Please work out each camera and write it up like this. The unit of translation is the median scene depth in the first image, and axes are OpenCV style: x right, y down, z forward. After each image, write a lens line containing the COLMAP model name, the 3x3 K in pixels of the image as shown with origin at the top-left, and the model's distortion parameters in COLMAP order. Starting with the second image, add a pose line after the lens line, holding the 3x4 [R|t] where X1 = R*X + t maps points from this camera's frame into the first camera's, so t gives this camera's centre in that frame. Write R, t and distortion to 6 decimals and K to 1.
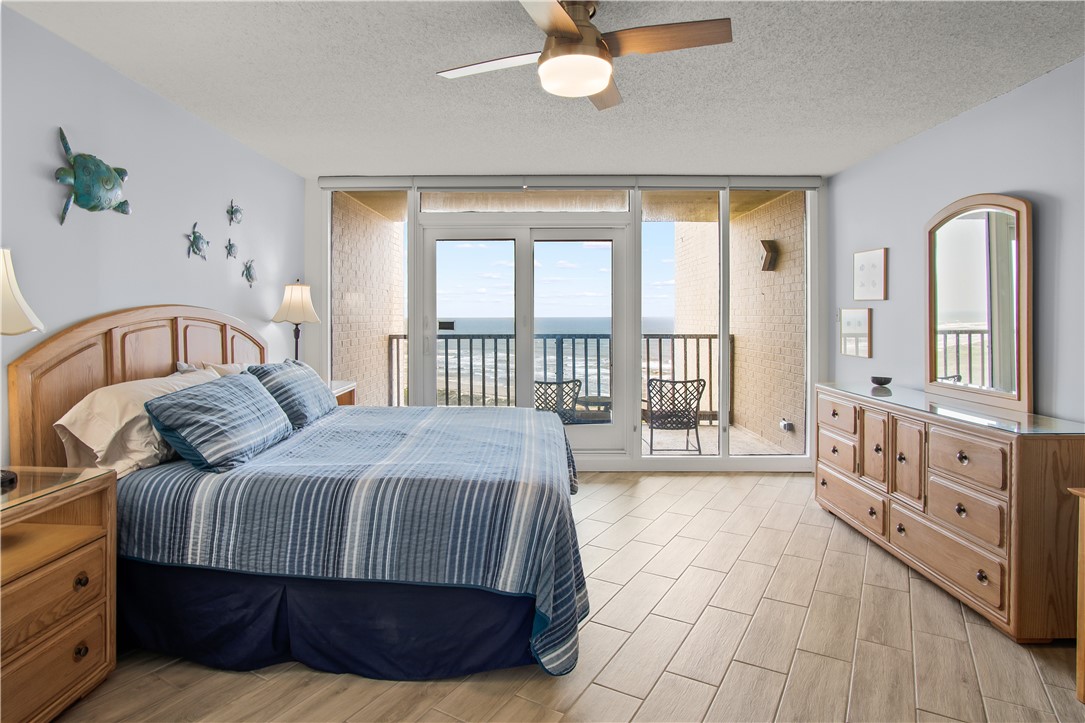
lens RADIAL K [[593.3, 0, 541.1], [0, 593.3, 332.5], [0, 0, 1]] dist [-0.022132, -0.000774]
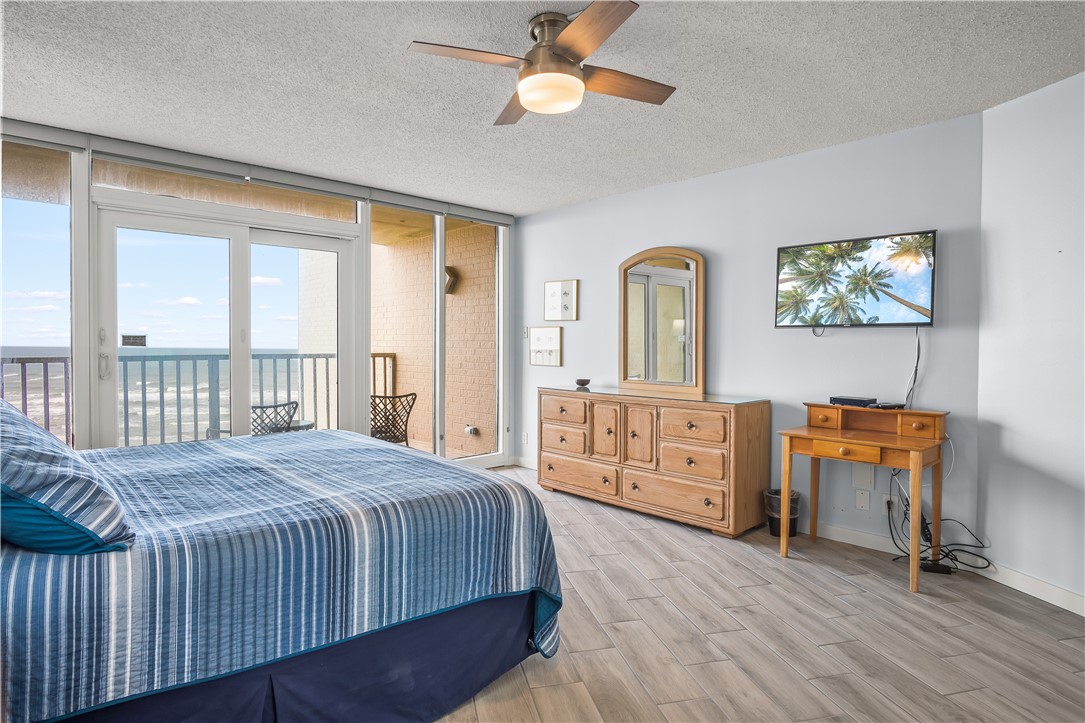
lens RADIAL K [[588.8, 0, 538.3], [0, 588.8, 354.4], [0, 0, 1]] dist [-0.026320, 0.001072]
pose [[0.718740, -0.009990, 0.695208, -0.691683], [0.012355, 0.999922, 0.001595, 0.030318], [-0.695170, 0.007443, 0.718807, 0.238748]]
